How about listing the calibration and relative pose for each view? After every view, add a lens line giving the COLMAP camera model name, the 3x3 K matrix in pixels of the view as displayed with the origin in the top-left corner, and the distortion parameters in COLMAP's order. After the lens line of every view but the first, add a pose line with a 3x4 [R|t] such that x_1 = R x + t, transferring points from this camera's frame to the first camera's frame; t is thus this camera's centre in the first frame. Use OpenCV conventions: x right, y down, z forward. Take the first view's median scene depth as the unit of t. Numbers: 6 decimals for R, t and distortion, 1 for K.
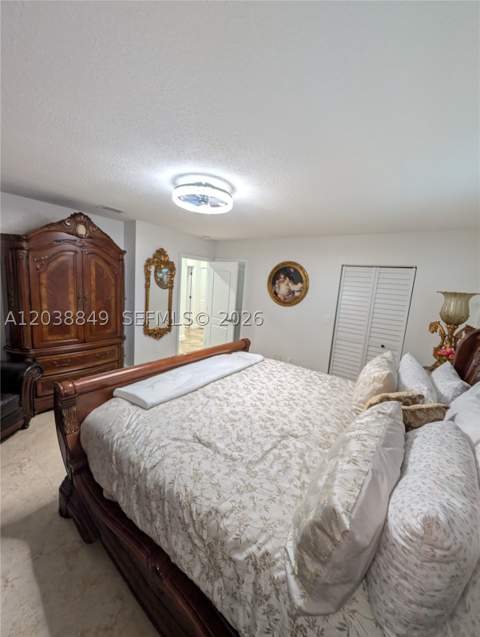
lens RADIAL K [[243.7, 0, 238.5], [0, 243.7, 318.5], [0, 0, 1]] dist [-0.002283, -0.000076]
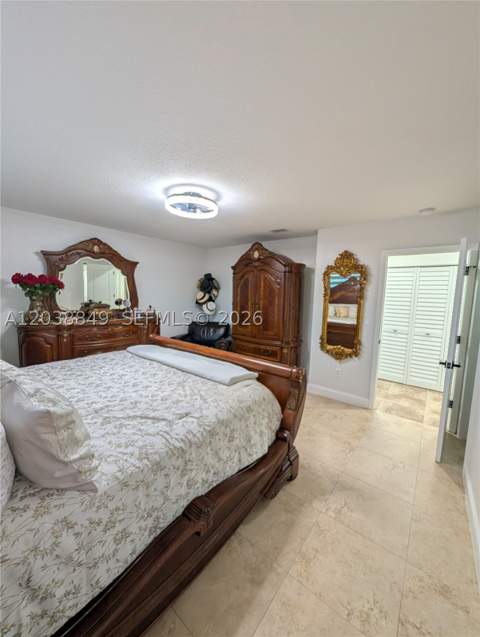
lens RADIAL K [[243.7, 0, 238.5], [0, 243.7, 318.5], [0, 0, 1]] dist [-0.002283, -0.000076]
pose [[-0.027250, 0.036404, -0.998966, 0.639370], [-0.175225, 0.983690, 0.040627, -0.037796], [0.984151, 0.176151, -0.020426, 0.838074]]
